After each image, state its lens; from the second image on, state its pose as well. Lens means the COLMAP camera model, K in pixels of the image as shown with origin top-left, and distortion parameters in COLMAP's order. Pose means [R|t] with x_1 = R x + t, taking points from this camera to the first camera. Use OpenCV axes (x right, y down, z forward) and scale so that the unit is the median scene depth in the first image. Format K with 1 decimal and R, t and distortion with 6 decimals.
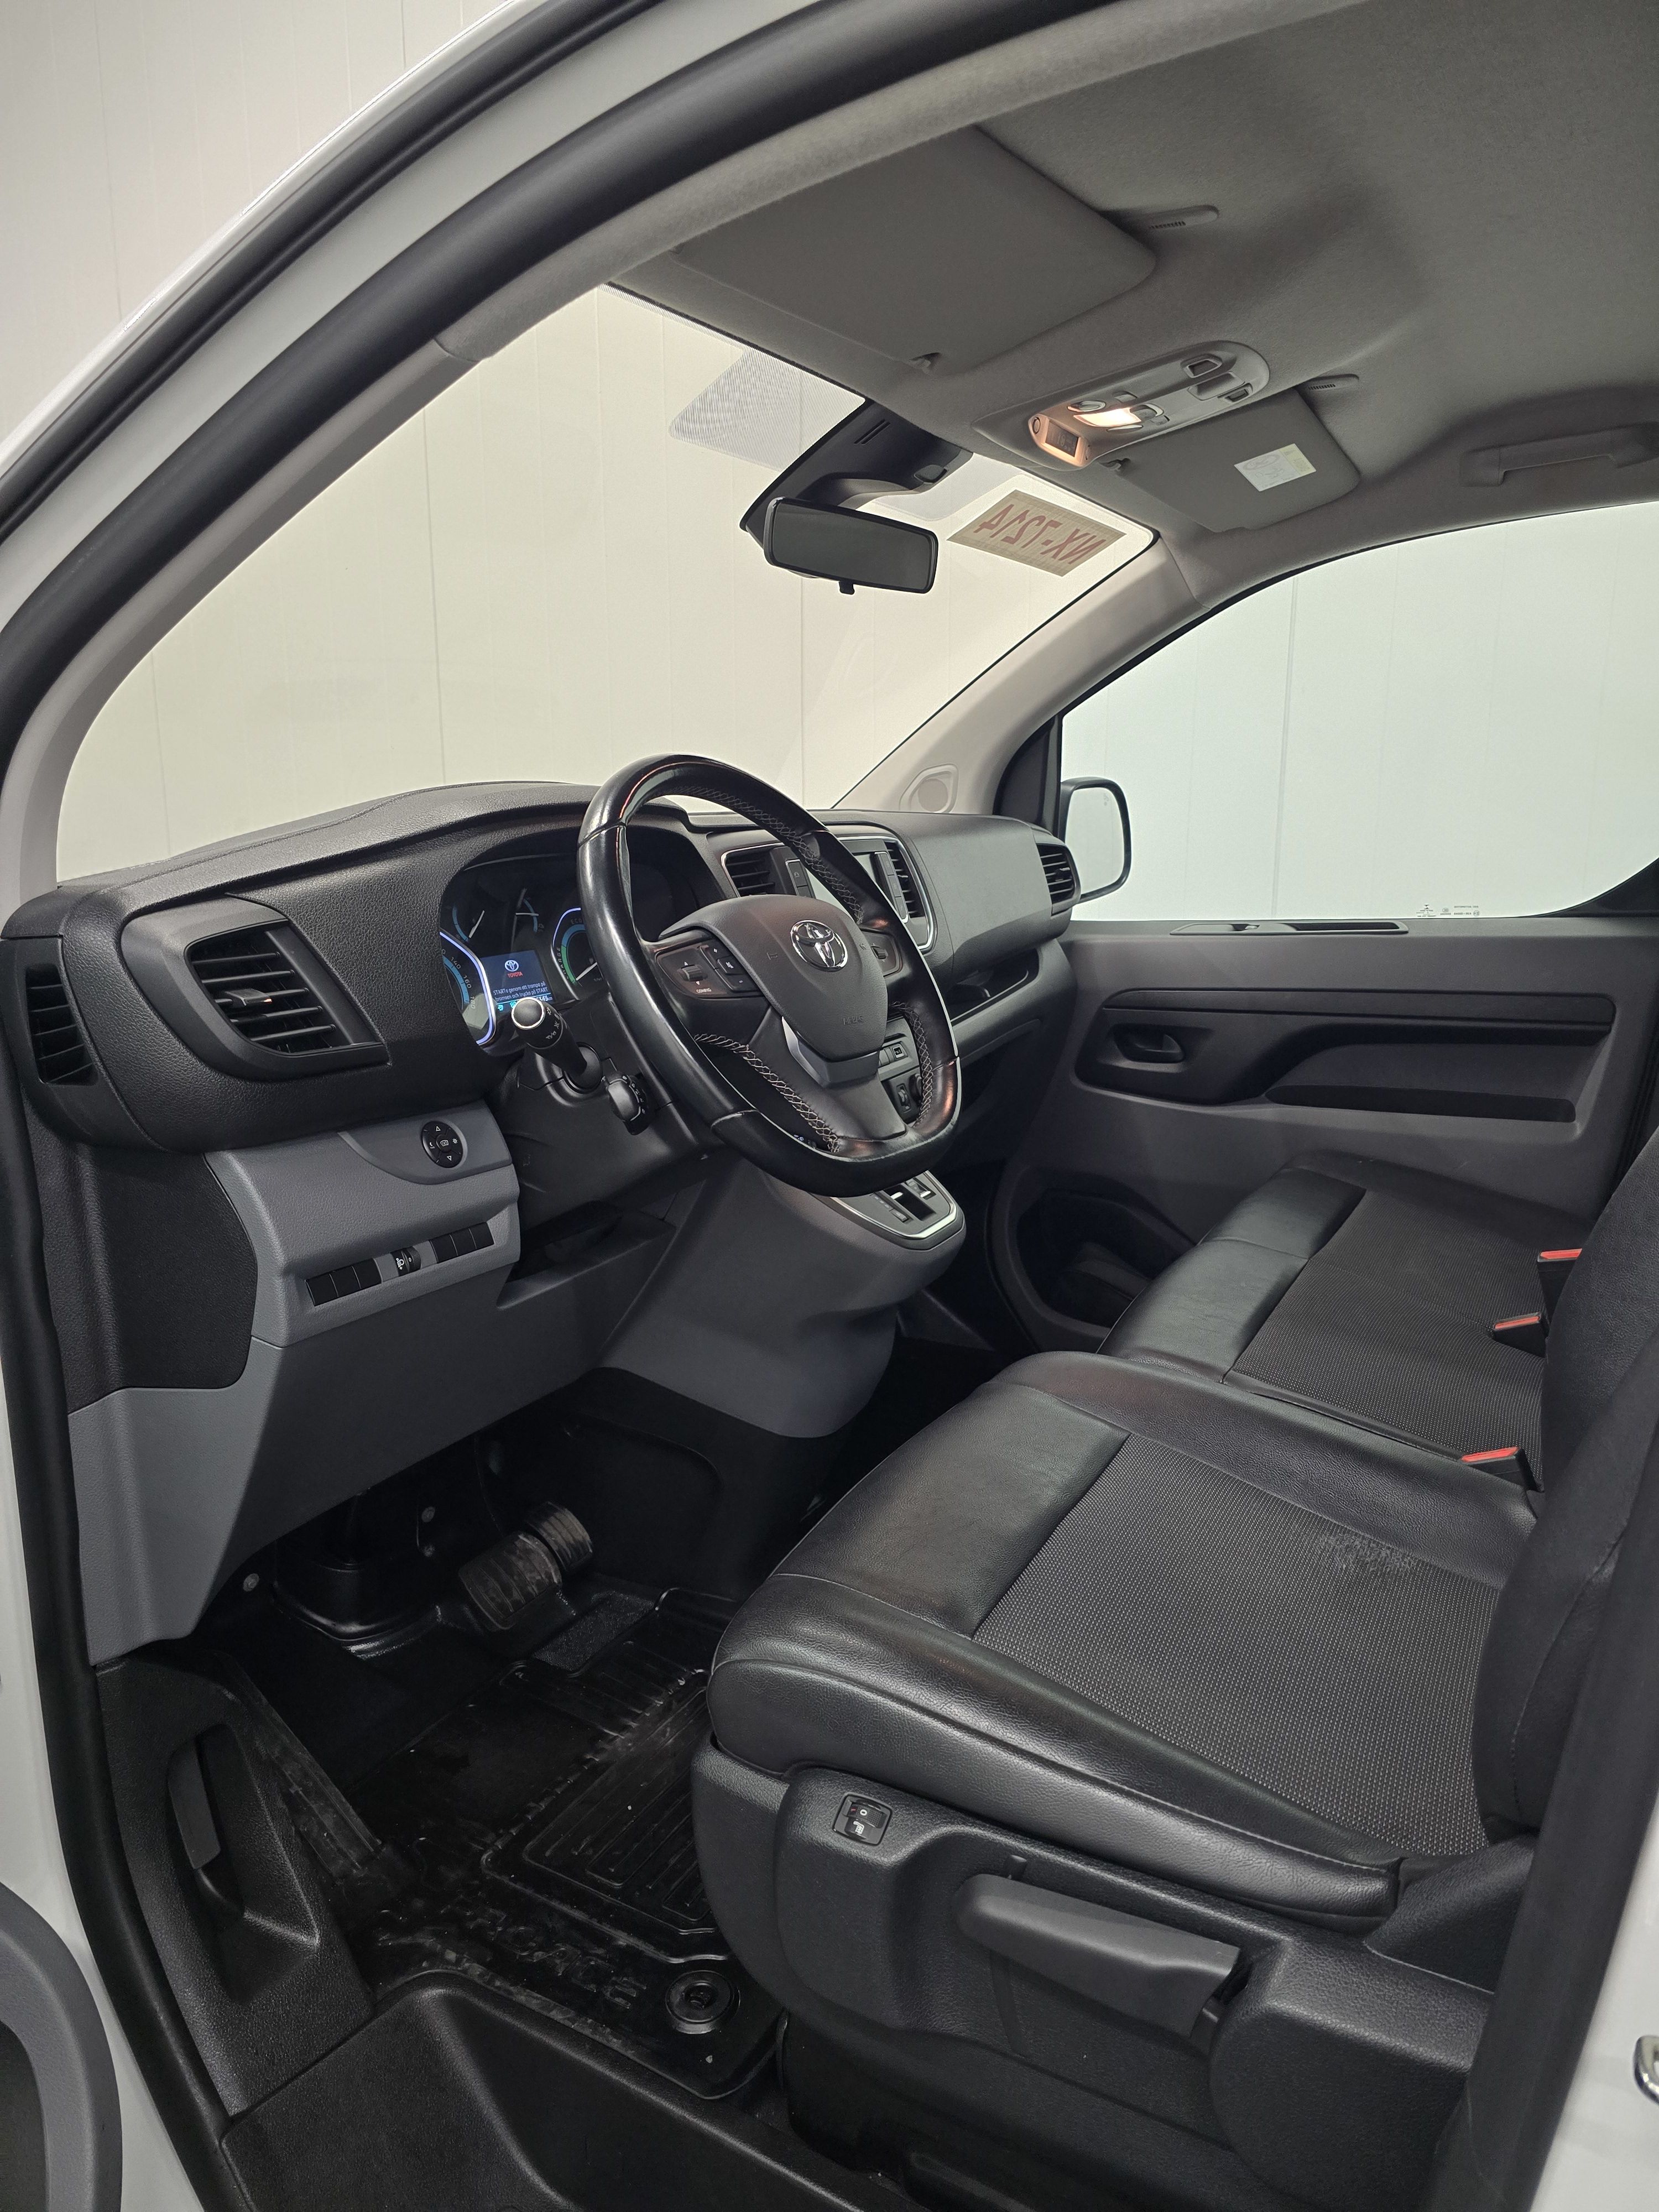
lens RADIAL K [[1509.2, 0, 815.6], [0, 1509.2, 1102.8], [0, 0, 1]] dist [0.042047, -0.041077]
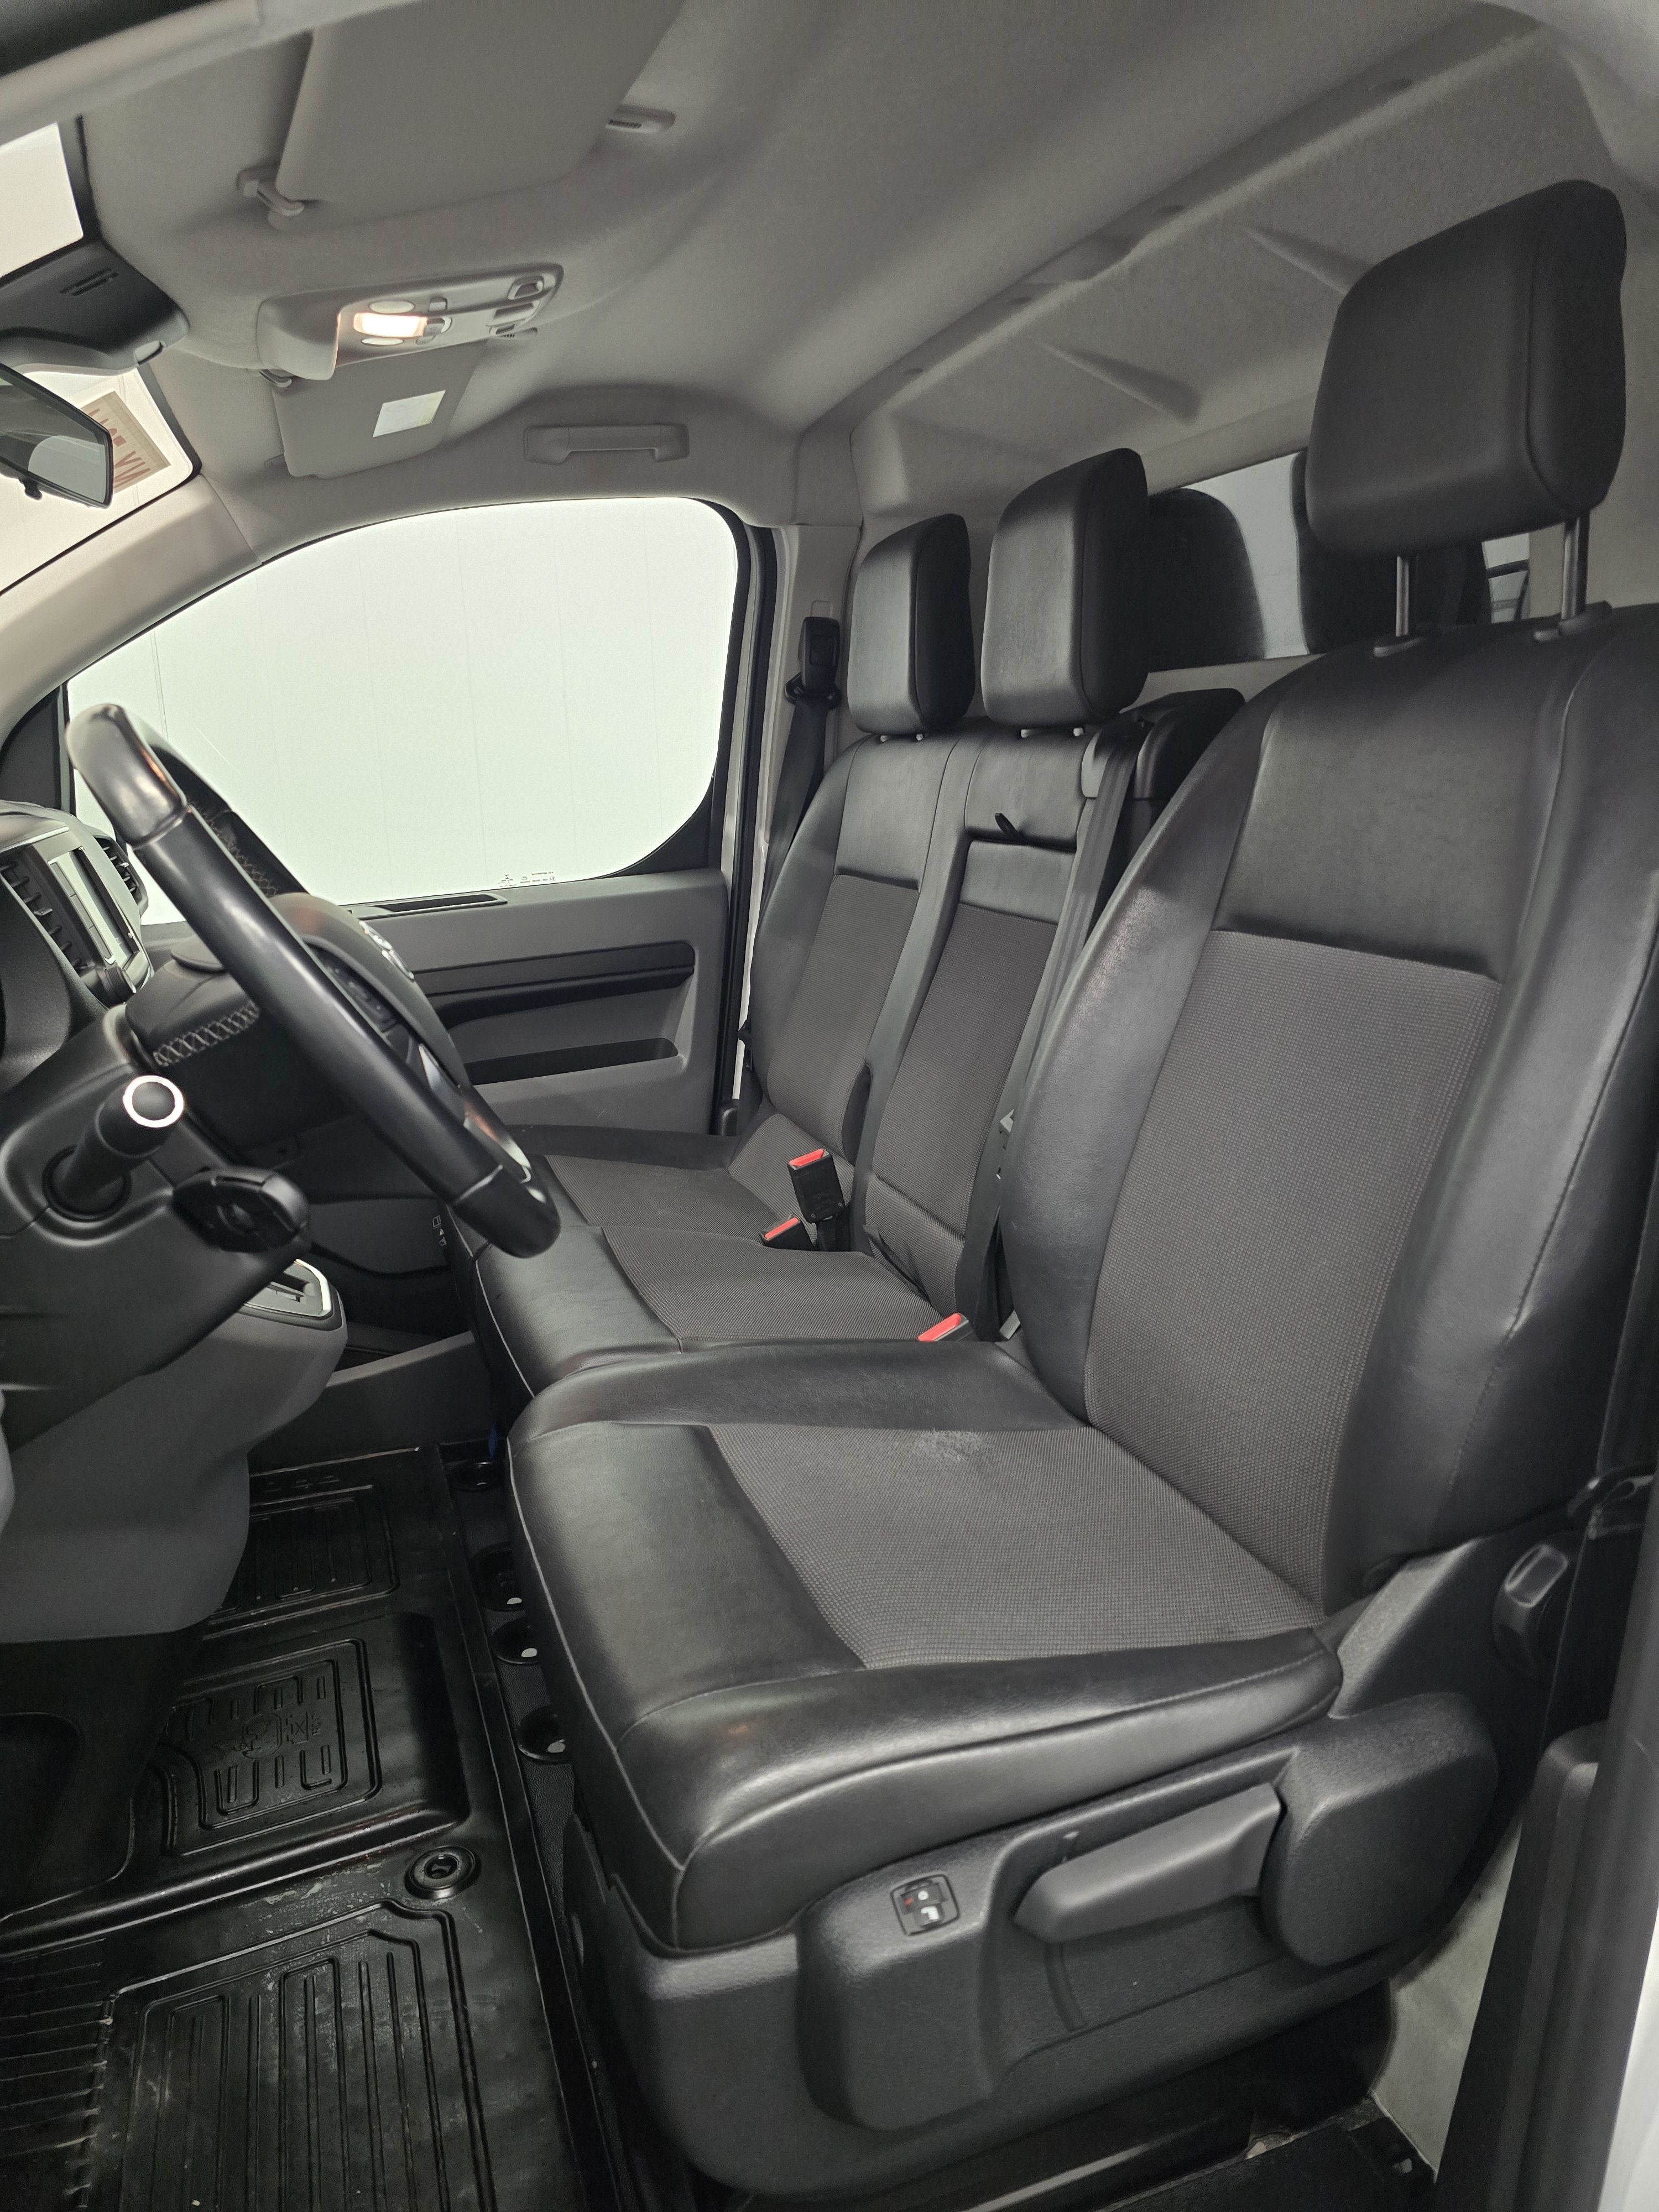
lens RADIAL K [[1509.2, 0, 815.6], [0, 1509.2, 1102.8], [0, 0, 1]] dist [0.042047, -0.041077]
pose [[0.634940, -0.191629, 0.748418, -0.389020], [0.188382, 0.977911, 0.090571, -0.050306], [-0.749242, 0.083481, 0.657014, 0.285880]]
